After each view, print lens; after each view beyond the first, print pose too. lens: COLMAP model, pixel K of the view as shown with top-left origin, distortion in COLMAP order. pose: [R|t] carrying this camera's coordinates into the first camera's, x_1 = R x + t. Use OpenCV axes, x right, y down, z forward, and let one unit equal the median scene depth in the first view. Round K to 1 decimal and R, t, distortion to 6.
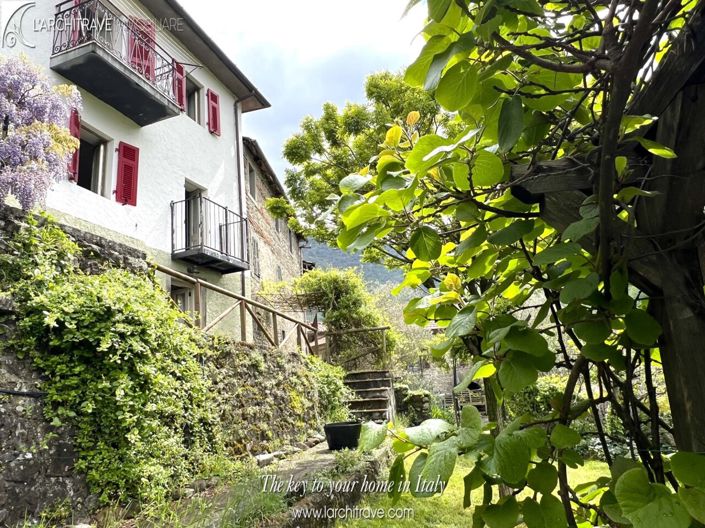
lens RADIAL K [[485.2, 0, 350.2], [0, 485.2, 261.7], [0, 0, 1]] dist [-0.001231, -0.000608]
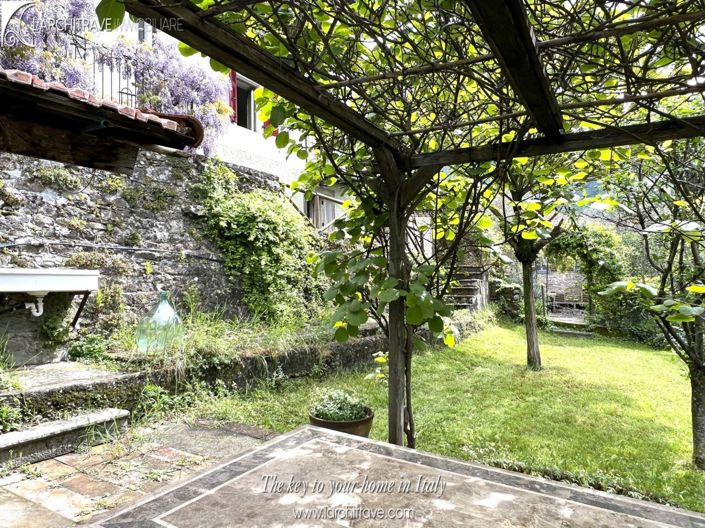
lens RADIAL K [[485.2, 0, 354.3], [0, 485.2, 264.3], [0, 0, 1]] dist [-0.001231, -0.000608]
pose [[0.952031, 0.033459, -0.304167, 0.345923], [0.028459, 0.980014, 0.196880, -0.053976], [0.304676, -0.196092, 0.932052, -0.490313]]
